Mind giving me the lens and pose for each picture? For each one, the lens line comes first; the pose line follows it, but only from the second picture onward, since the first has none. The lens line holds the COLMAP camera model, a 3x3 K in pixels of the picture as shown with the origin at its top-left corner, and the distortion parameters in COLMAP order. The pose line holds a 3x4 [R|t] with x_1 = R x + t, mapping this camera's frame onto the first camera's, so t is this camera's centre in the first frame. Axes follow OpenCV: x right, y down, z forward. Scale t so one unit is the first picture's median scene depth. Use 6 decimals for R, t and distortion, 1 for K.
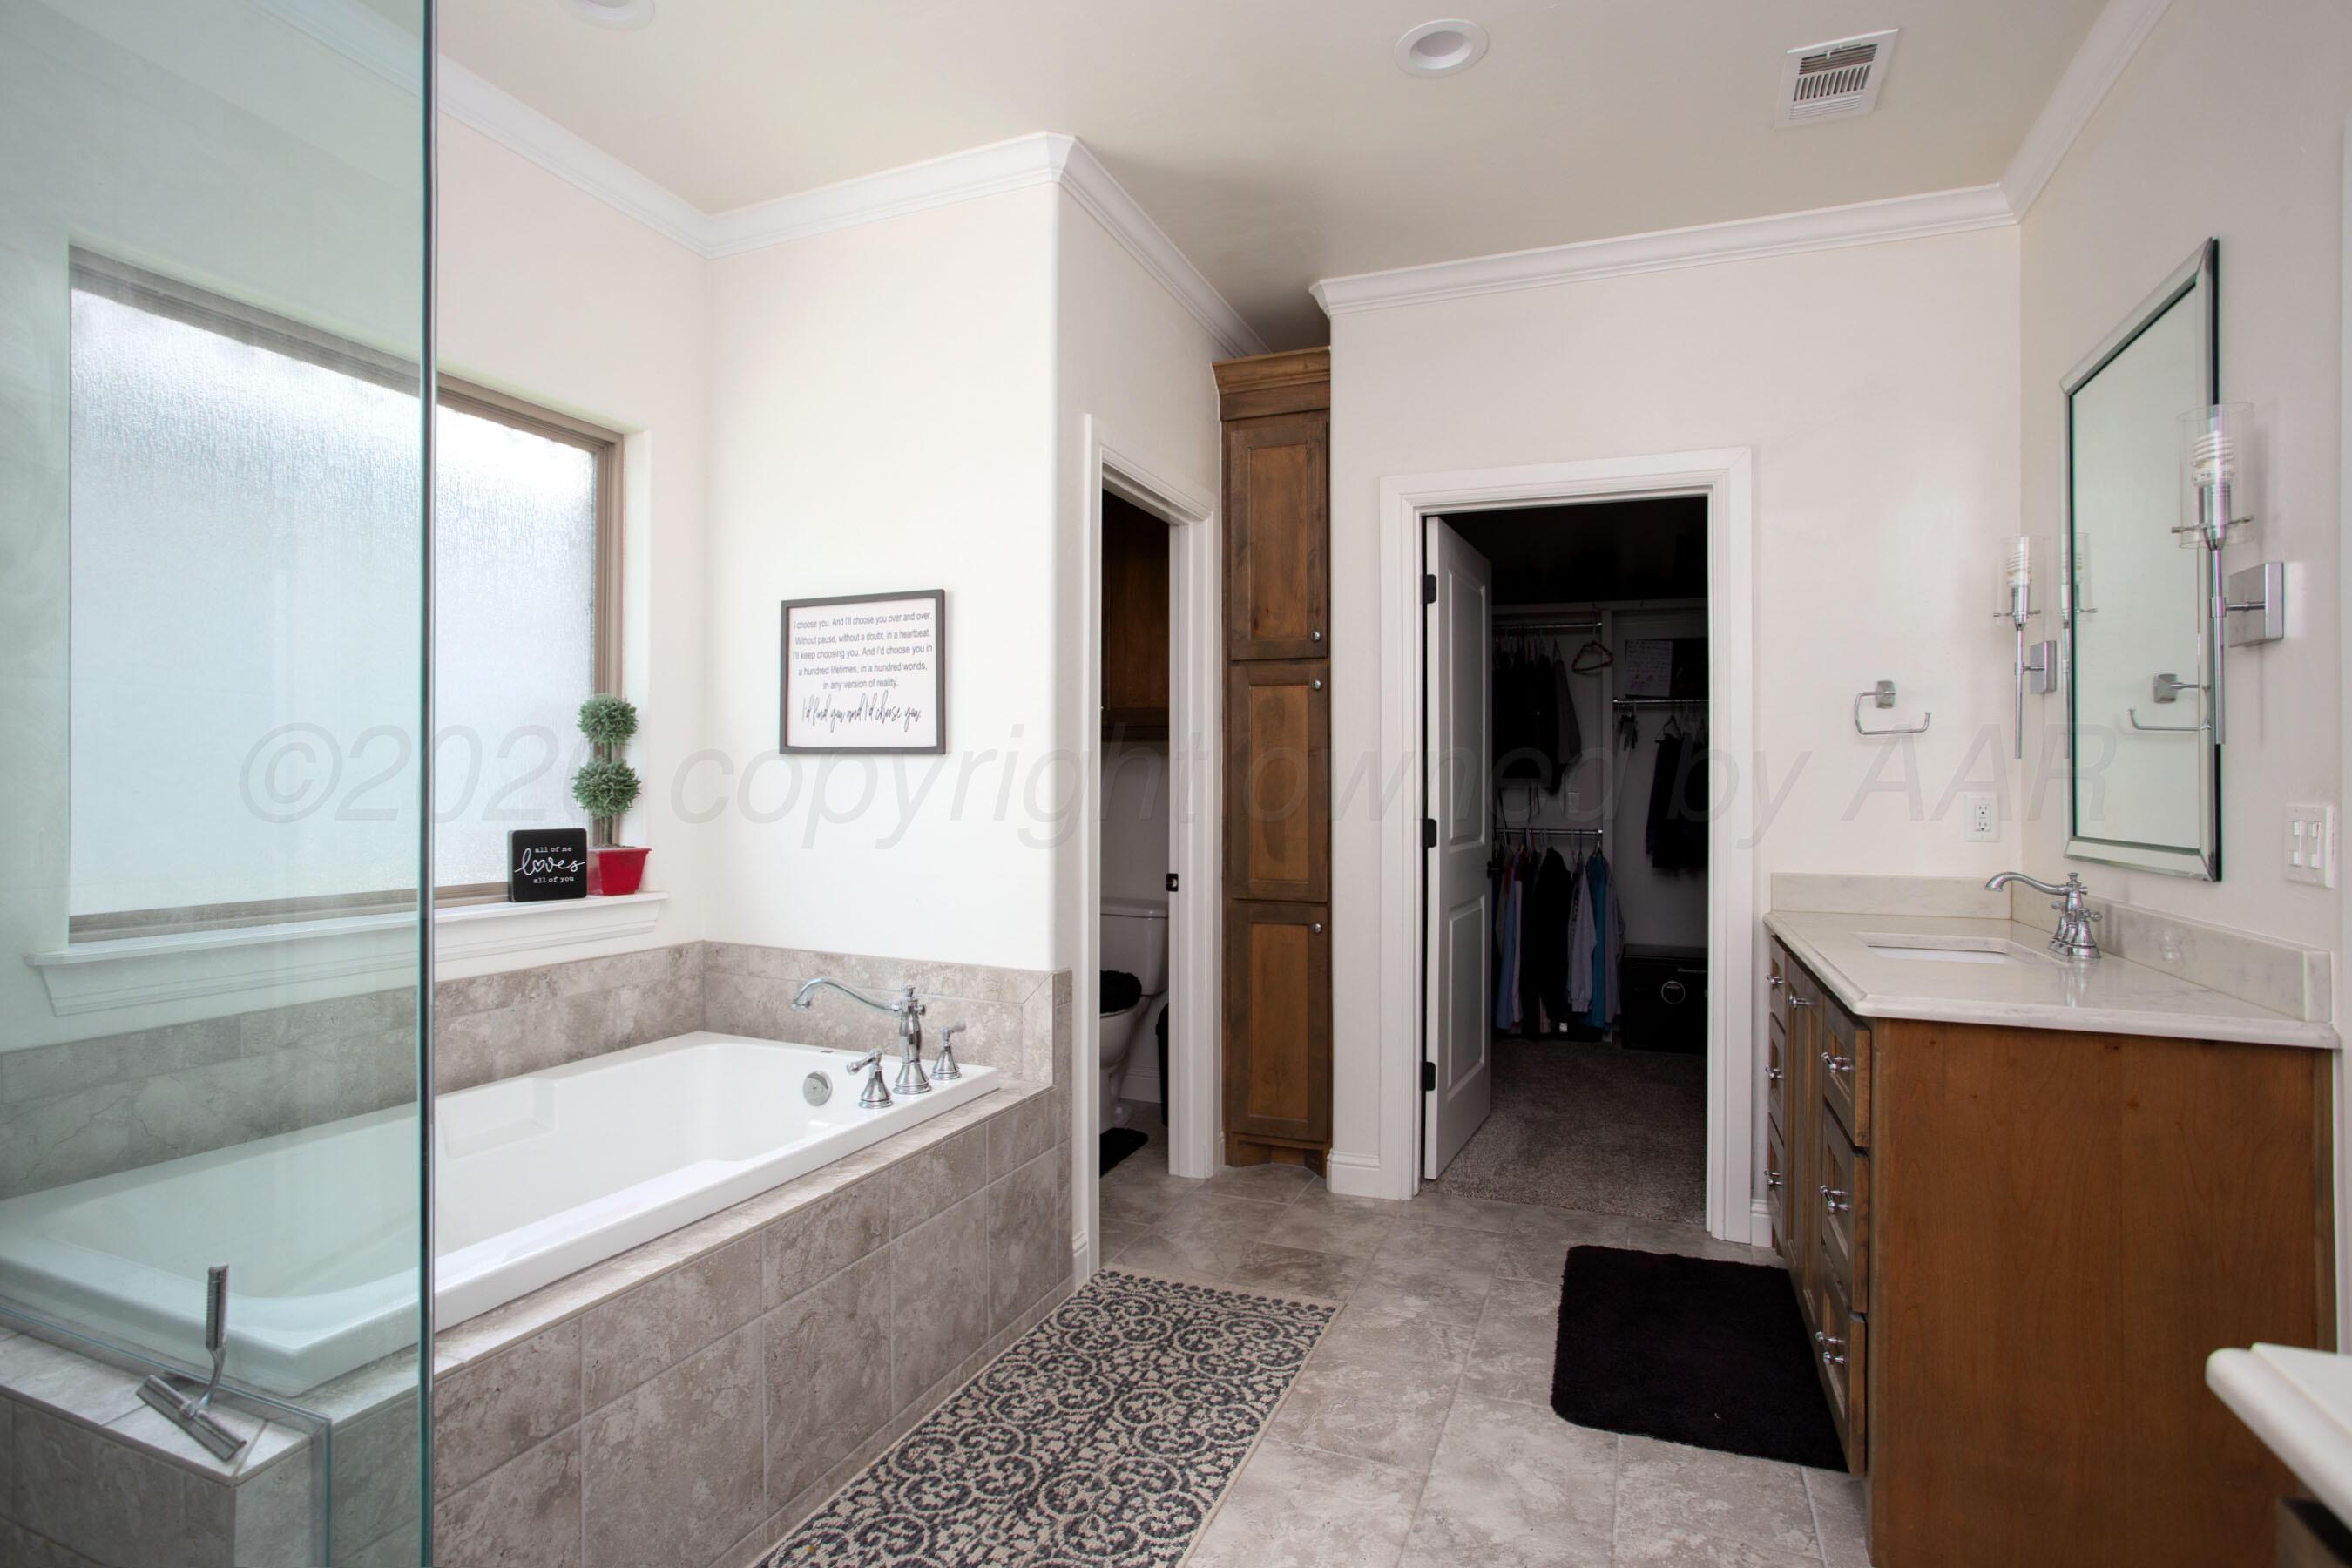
lens RADIAL K [[1165.0, 0, 1166.1], [0, 1165.0, 787.2], [0, 0, 1]] dist [-0.054838, 0.015920]
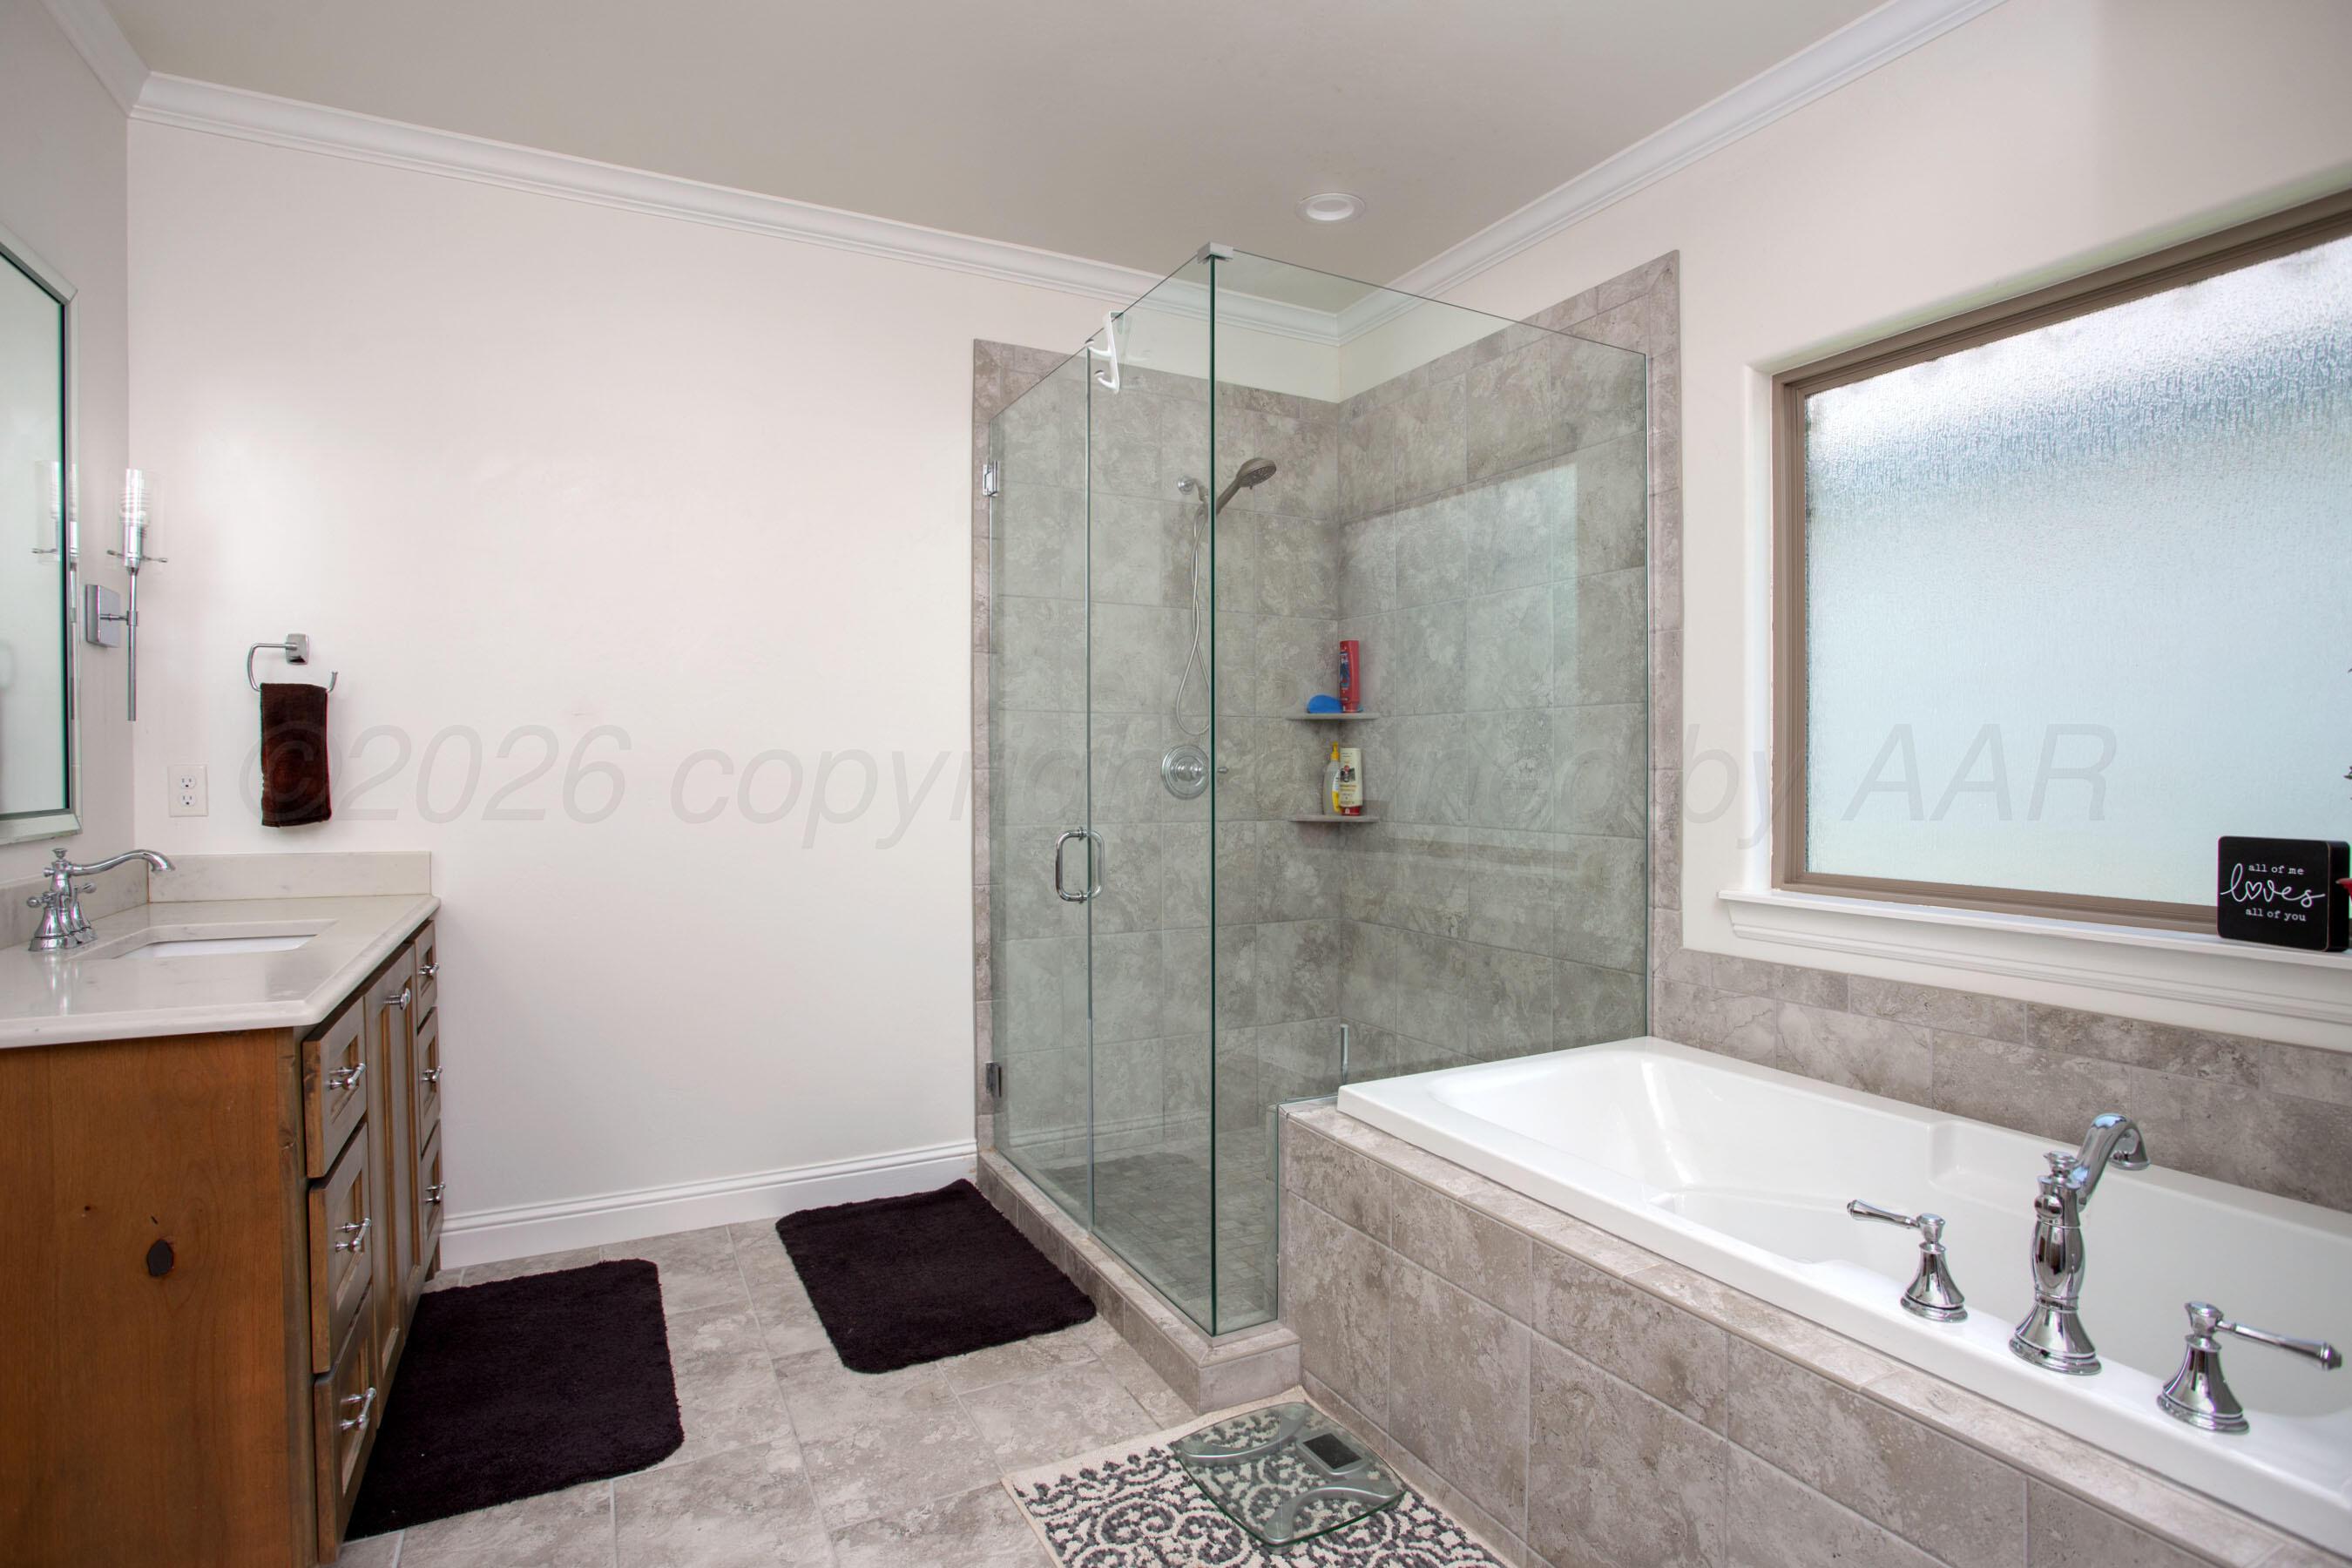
lens RADIAL K [[1165.0, 0, 1165.6], [0, 1165.0, 774.3], [0, 0, 1]] dist [-0.054838, 0.015920]
pose [[-0.635305, -0.002571, -0.772257, 0.459055], [-0.007513, 0.999968, 0.002852, 0.002262], [0.772225, 0.007614, -0.635304, 1.095786]]
